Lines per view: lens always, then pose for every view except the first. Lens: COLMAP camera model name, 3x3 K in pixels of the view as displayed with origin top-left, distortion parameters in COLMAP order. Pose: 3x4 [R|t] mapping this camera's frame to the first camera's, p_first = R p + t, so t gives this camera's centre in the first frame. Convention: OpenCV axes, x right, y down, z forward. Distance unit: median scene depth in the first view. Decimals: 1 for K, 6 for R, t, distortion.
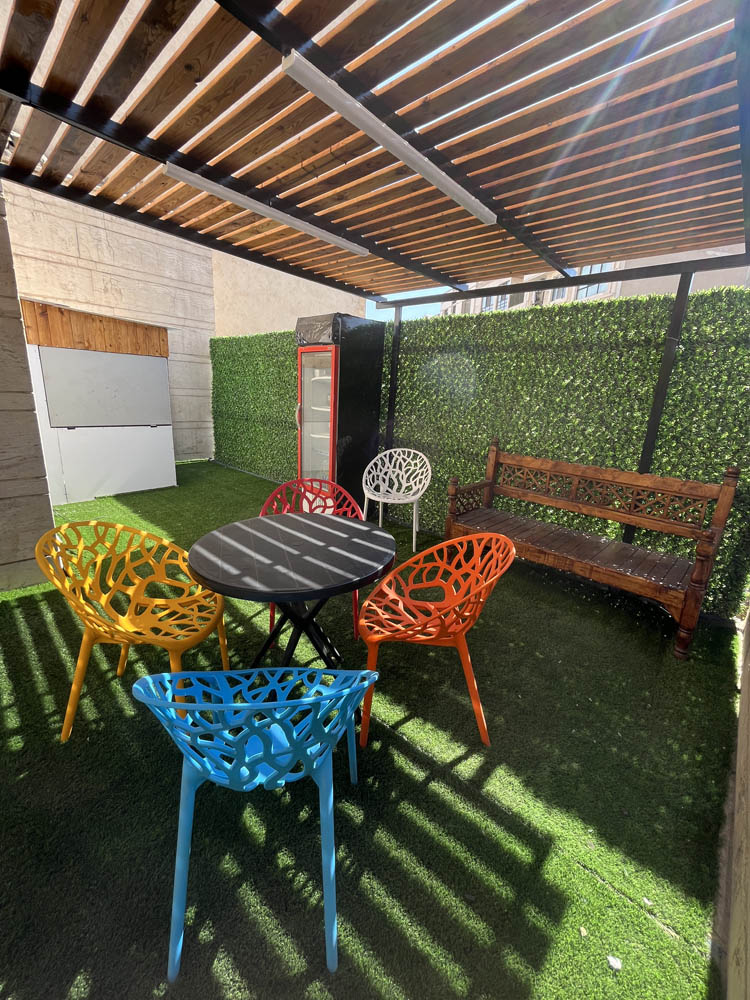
lens RADIAL K [[402.4, 0, 373.7], [0, 402.4, 497.2], [0, 0, 1]] dist [-0.010938, -0.000145]
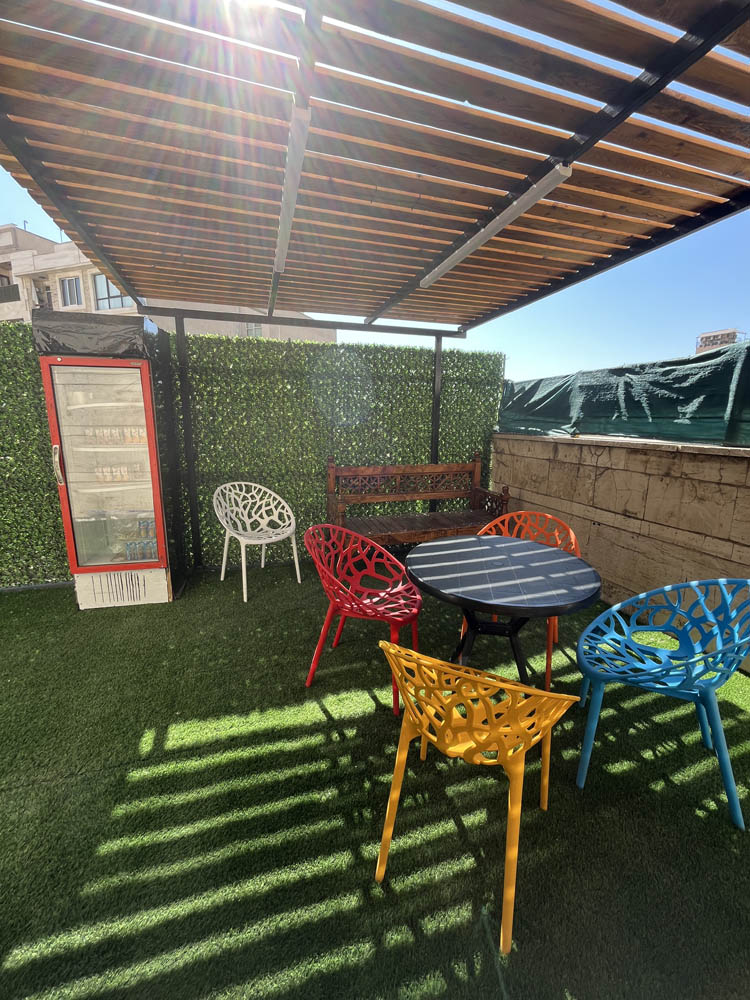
lens RADIAL K [[402.4, 0, 374.3], [0, 402.4, 500.0], [0, 0, 1]] dist [-0.010938, -0.000145]
pose [[0.491169, -0.221602, 0.842405, -0.620737], [0.243597, 0.963456, 0.111415, -0.127767], [-0.836309, 0.150484, 0.527201, 0.343943]]
